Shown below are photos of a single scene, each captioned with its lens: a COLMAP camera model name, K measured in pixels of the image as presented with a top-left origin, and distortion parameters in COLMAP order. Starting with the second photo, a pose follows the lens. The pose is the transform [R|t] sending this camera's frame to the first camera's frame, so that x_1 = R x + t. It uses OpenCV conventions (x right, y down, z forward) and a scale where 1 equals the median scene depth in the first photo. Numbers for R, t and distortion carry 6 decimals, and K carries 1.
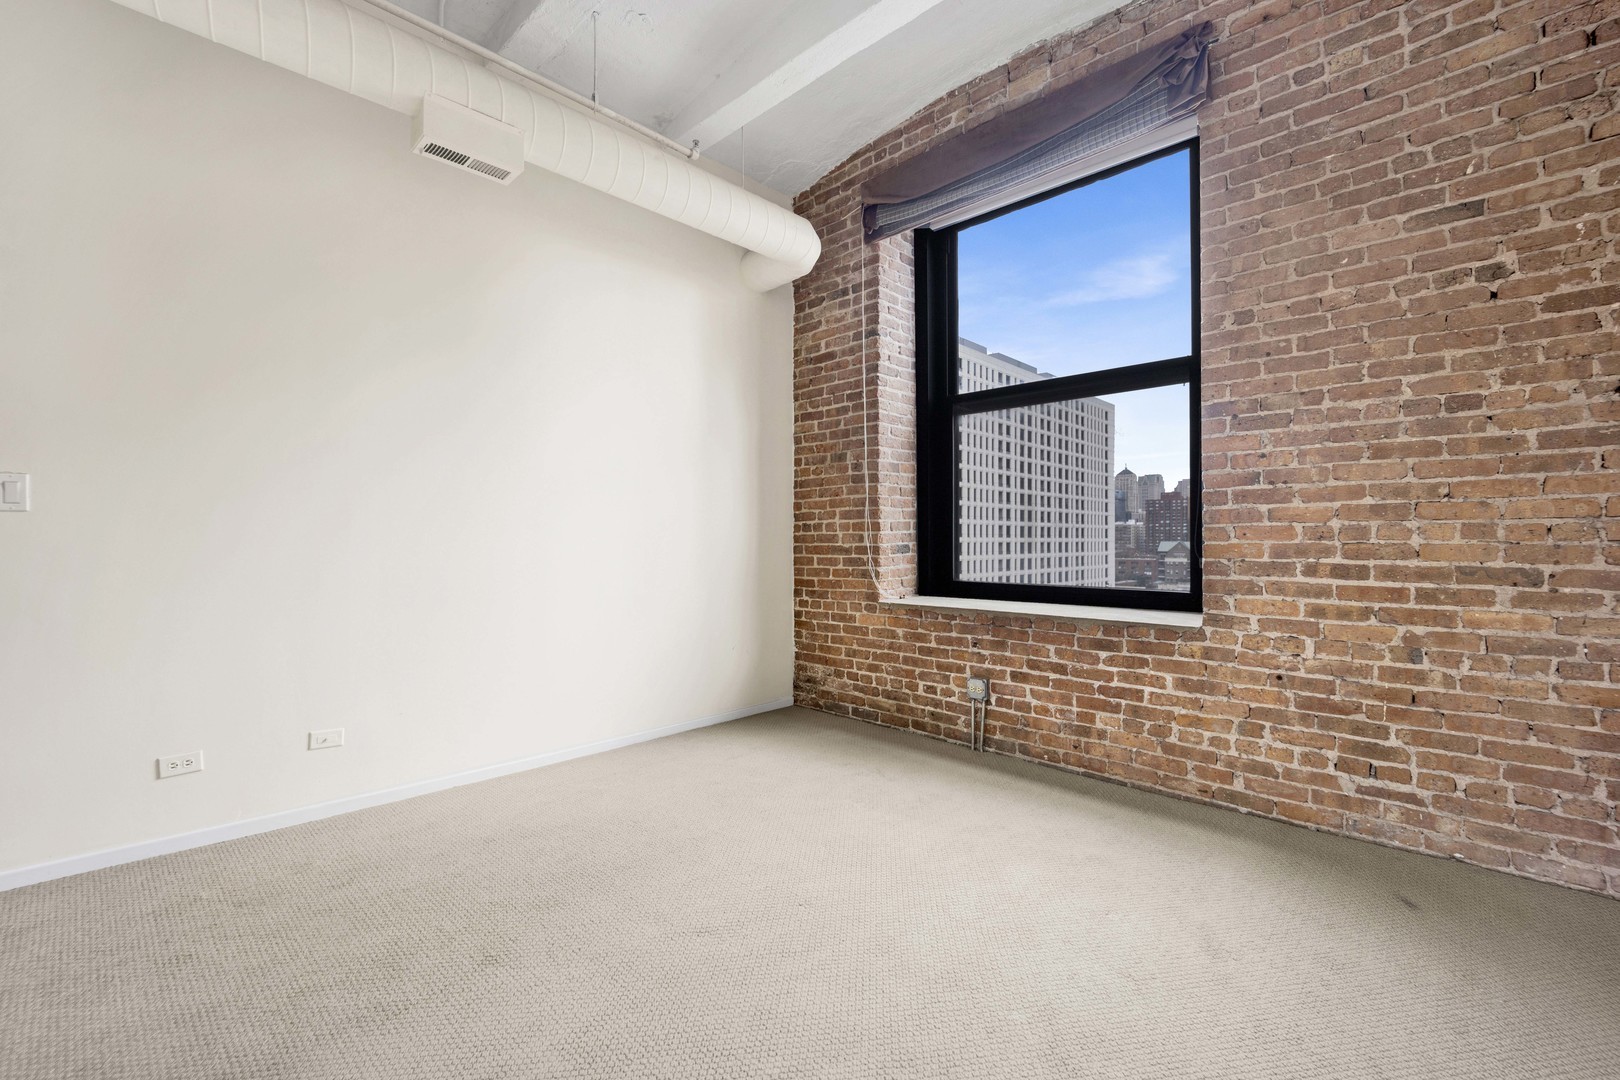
lens RADIAL K [[679.3, 0, 820.2], [0, 679.3, 538.6], [0, 0, 1]] dist [-0.019605, -0.001384]
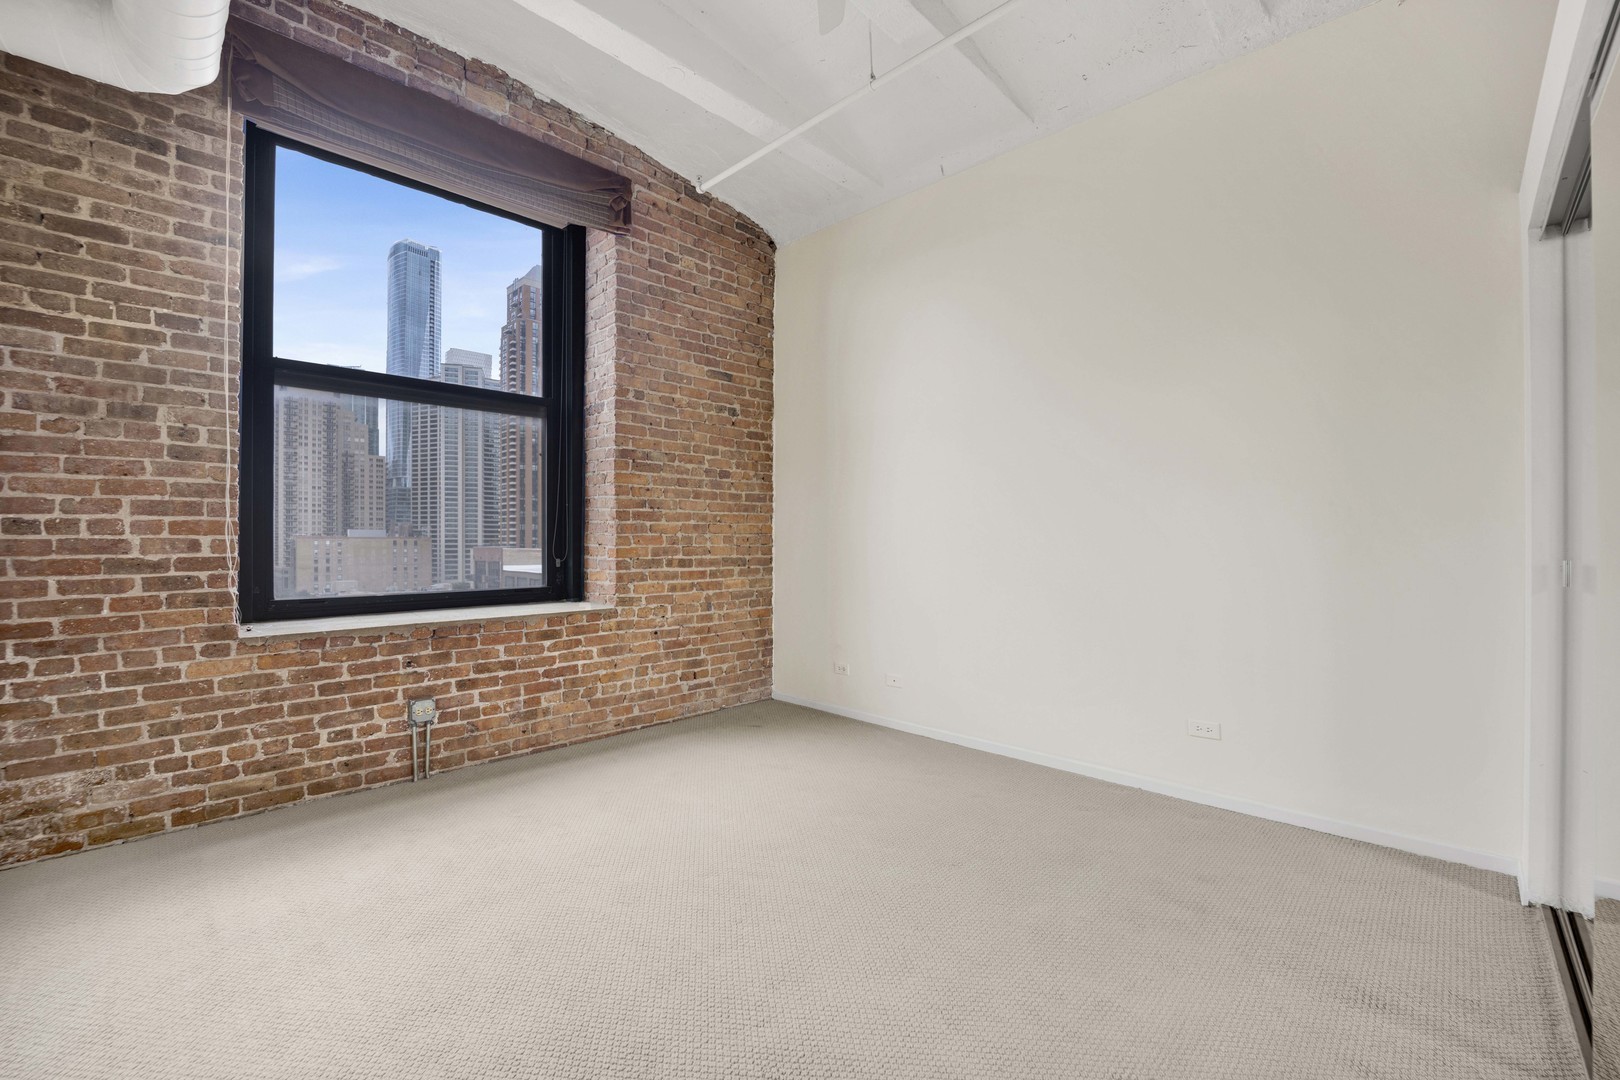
lens RADIAL K [[679.3, 0, 816.5], [0, 679.3, 535.8], [0, 0, 1]] dist [-0.019605, -0.001384]
pose [[-0.004491, 0.004275, 0.999981, -0.750446], [-0.001895, 0.999989, -0.004284, -0.010686], [-0.999988, -0.001914, -0.004483, 0.532123]]
